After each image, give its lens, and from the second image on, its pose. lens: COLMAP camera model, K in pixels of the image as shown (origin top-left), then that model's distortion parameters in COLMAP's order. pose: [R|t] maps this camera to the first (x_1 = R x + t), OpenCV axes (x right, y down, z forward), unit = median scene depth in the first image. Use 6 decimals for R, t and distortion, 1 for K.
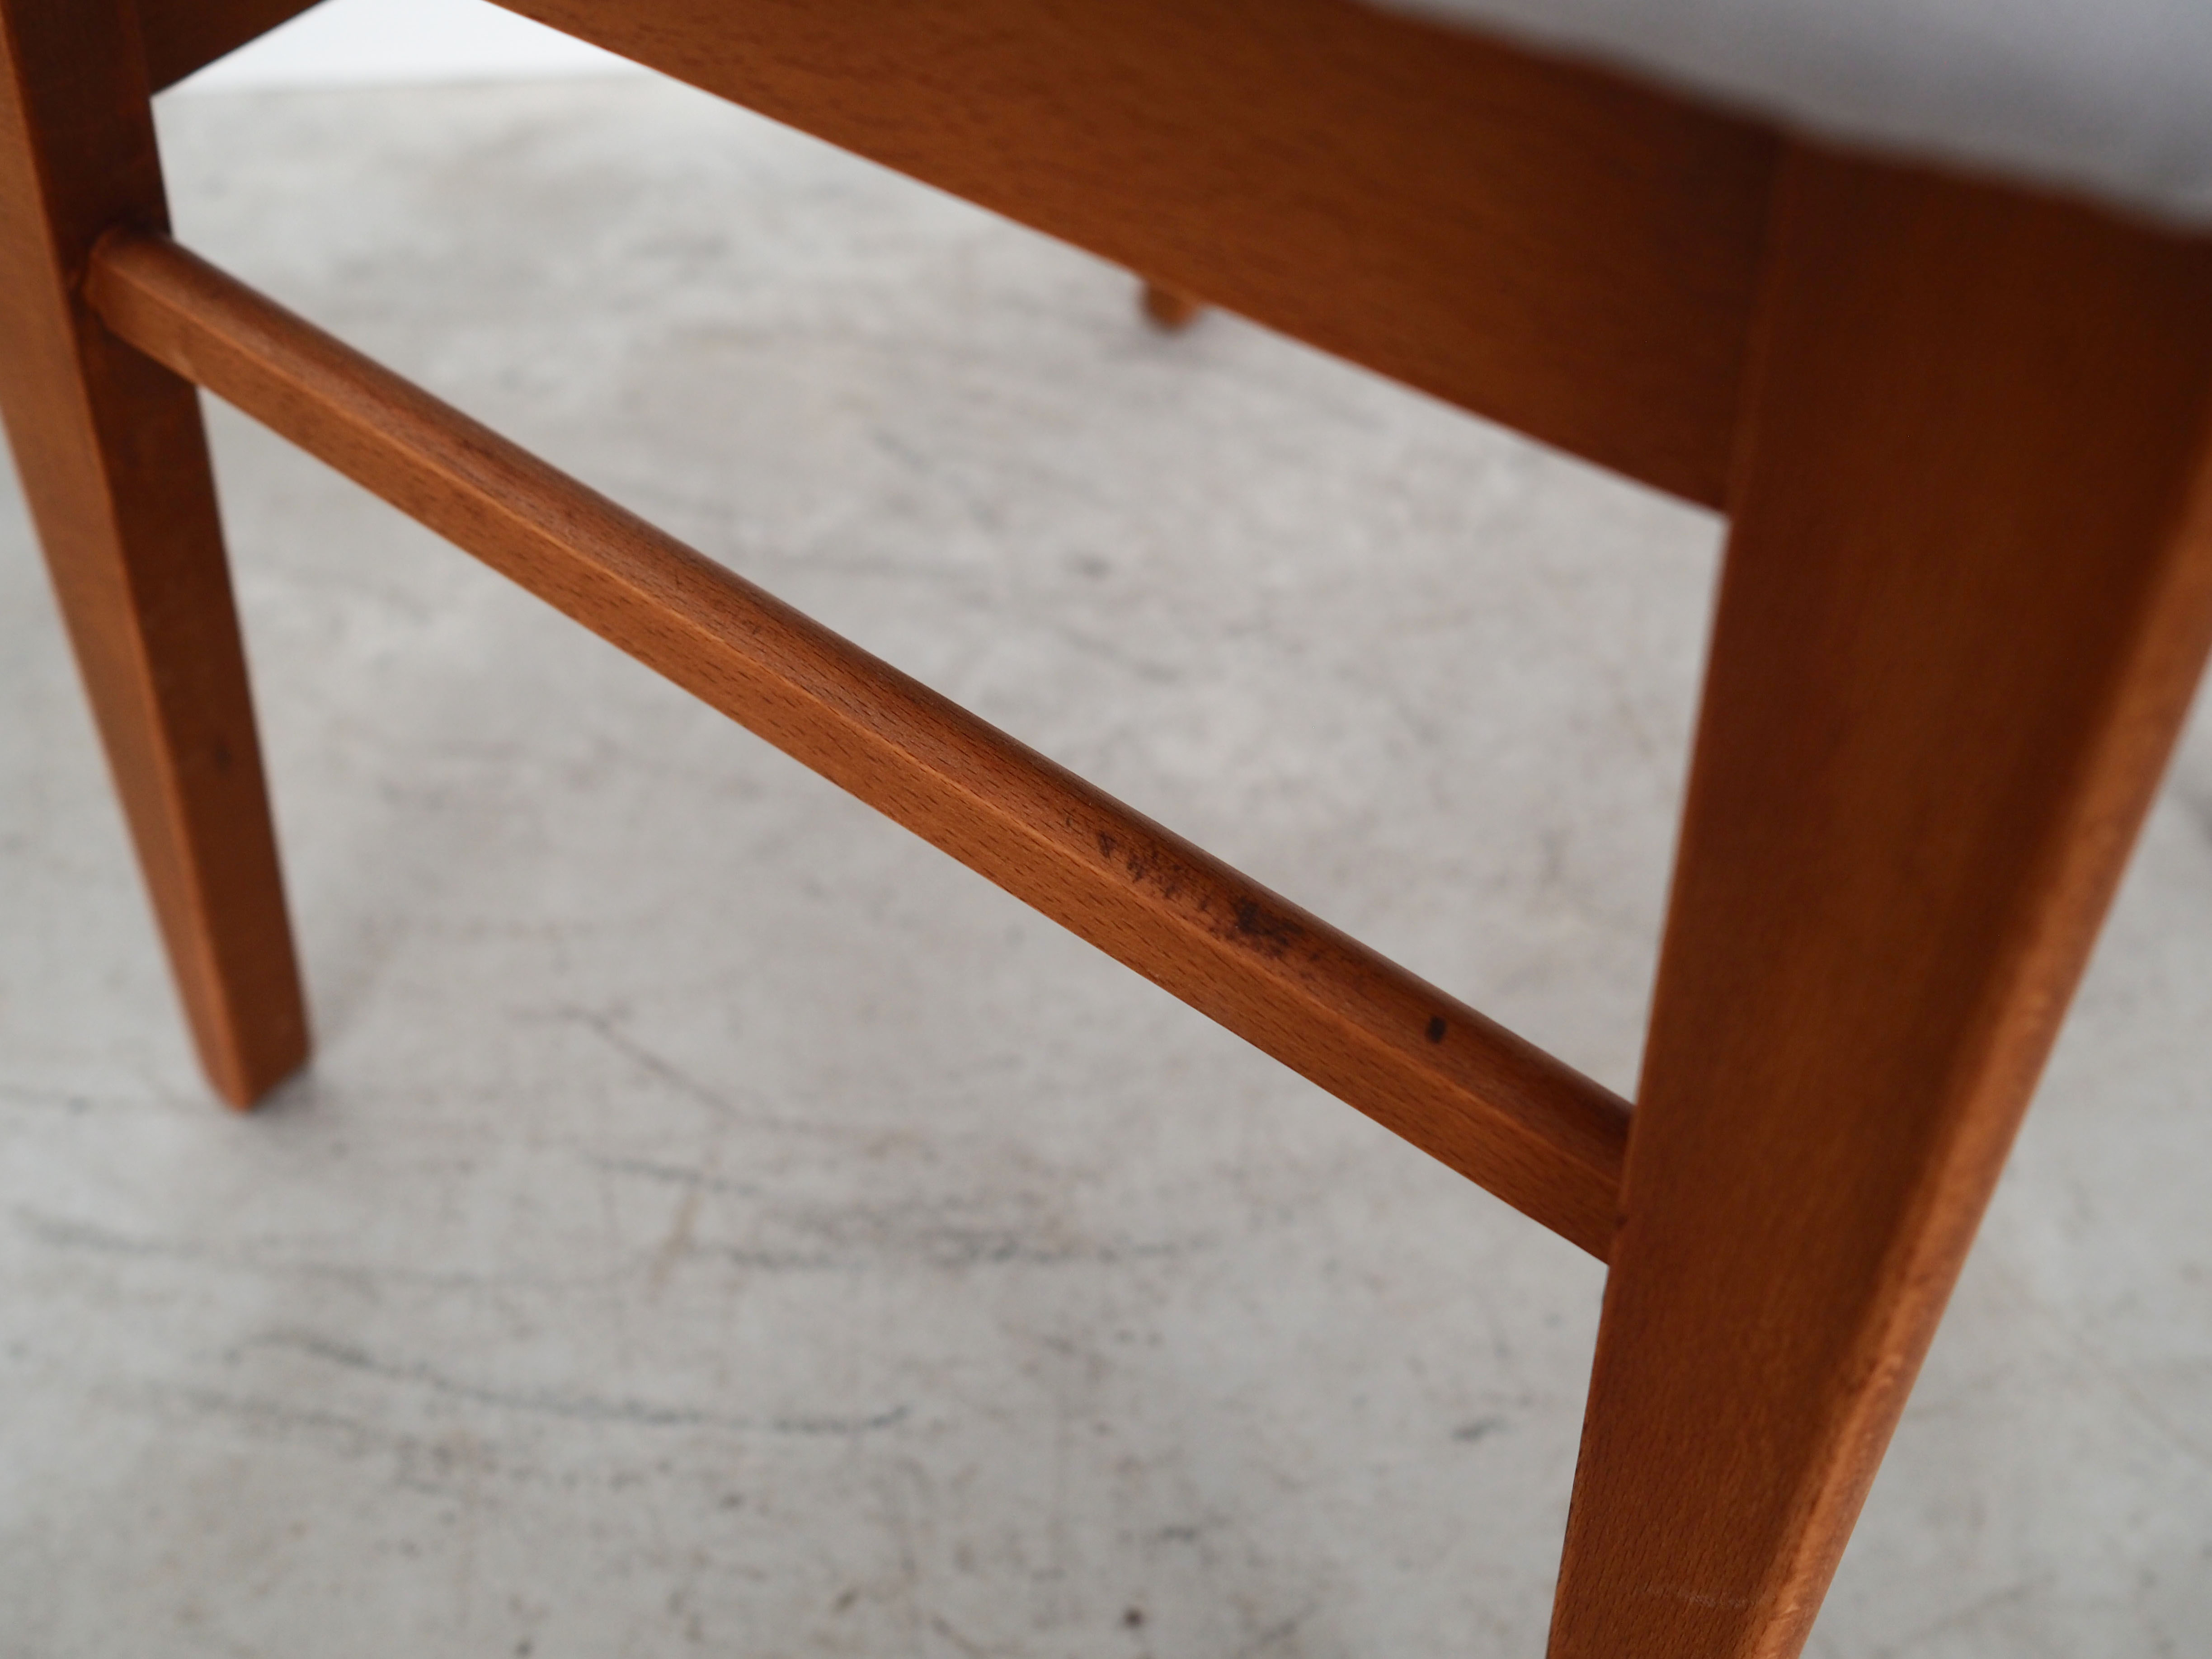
lens RADIAL K [[2741.8, 0, 1103.0], [0, 2741.8, 828.6], [0, 0, 1]] dist [-0.026465, 0.000000]
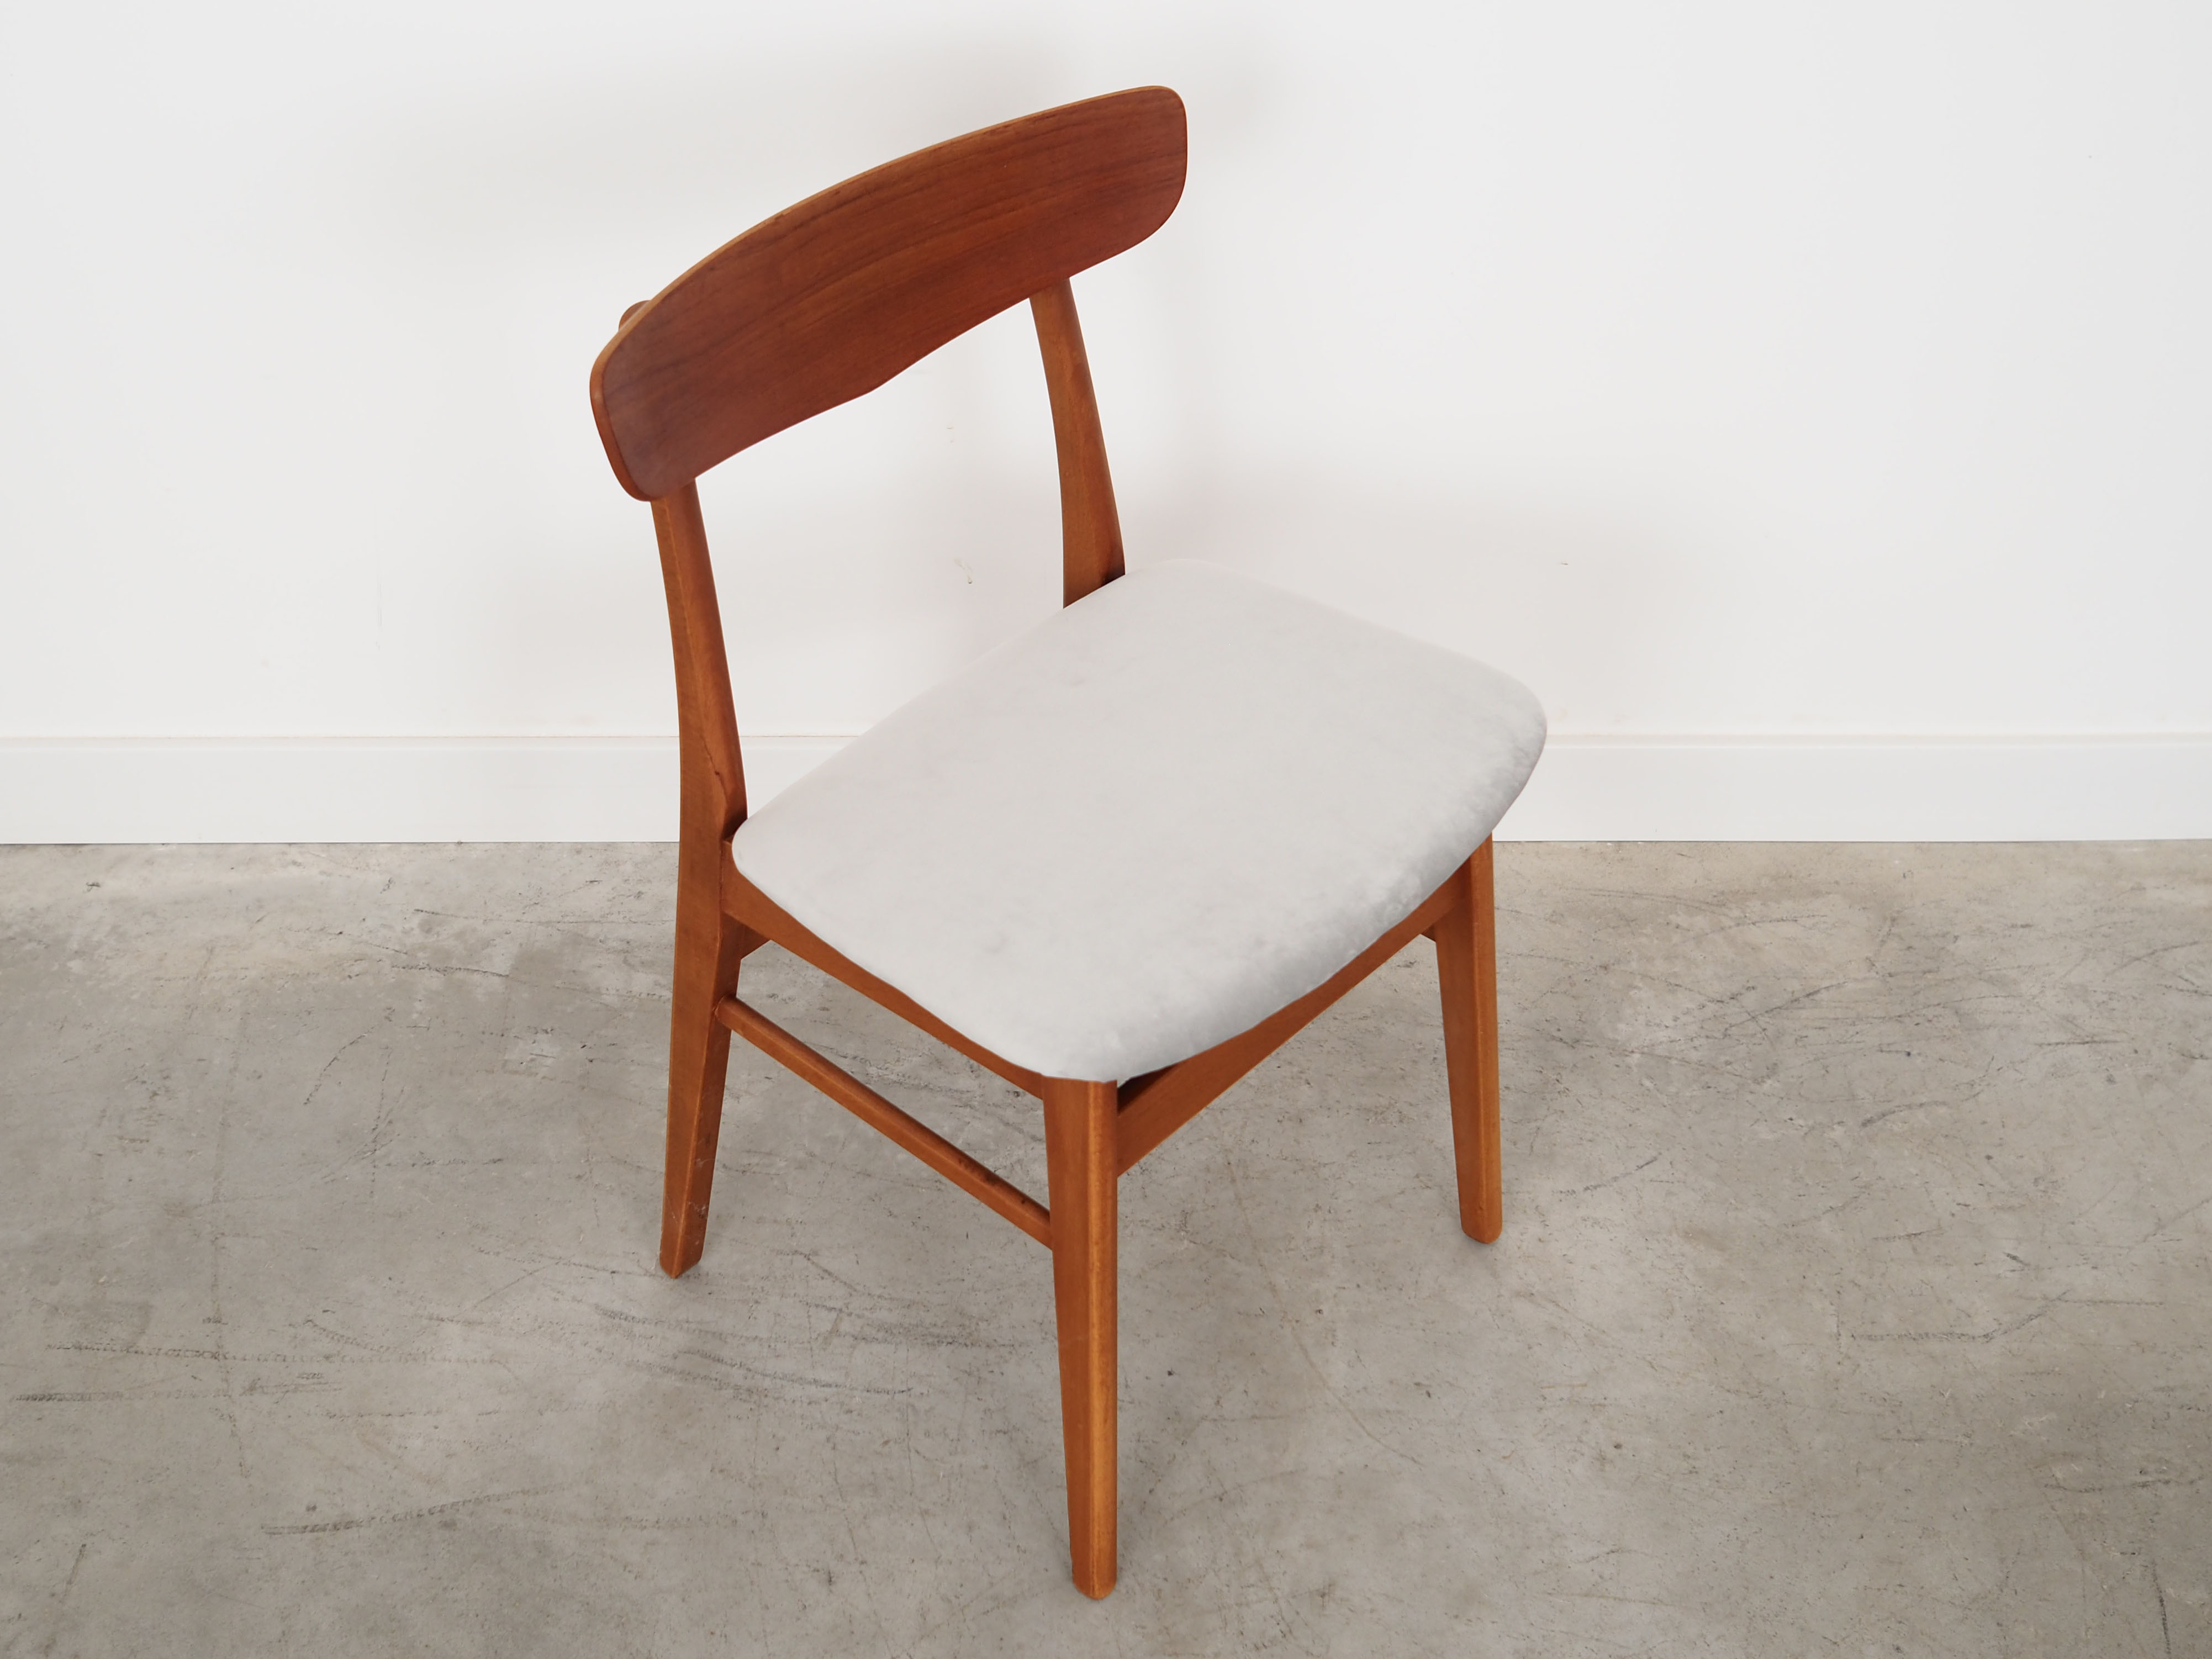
lens RADIAL K [[2741.9, 0, 1103.2], [0, 2741.9, 834.0], [0, 0, 1]] dist [-0.026465, 0.000000]
pose [[0.997889, 0.056109, -0.032689, 0.182435], [-0.061047, 0.982191, -0.177693, 0.136192], [0.022137, 0.179313, 0.983543, -1.843789]]
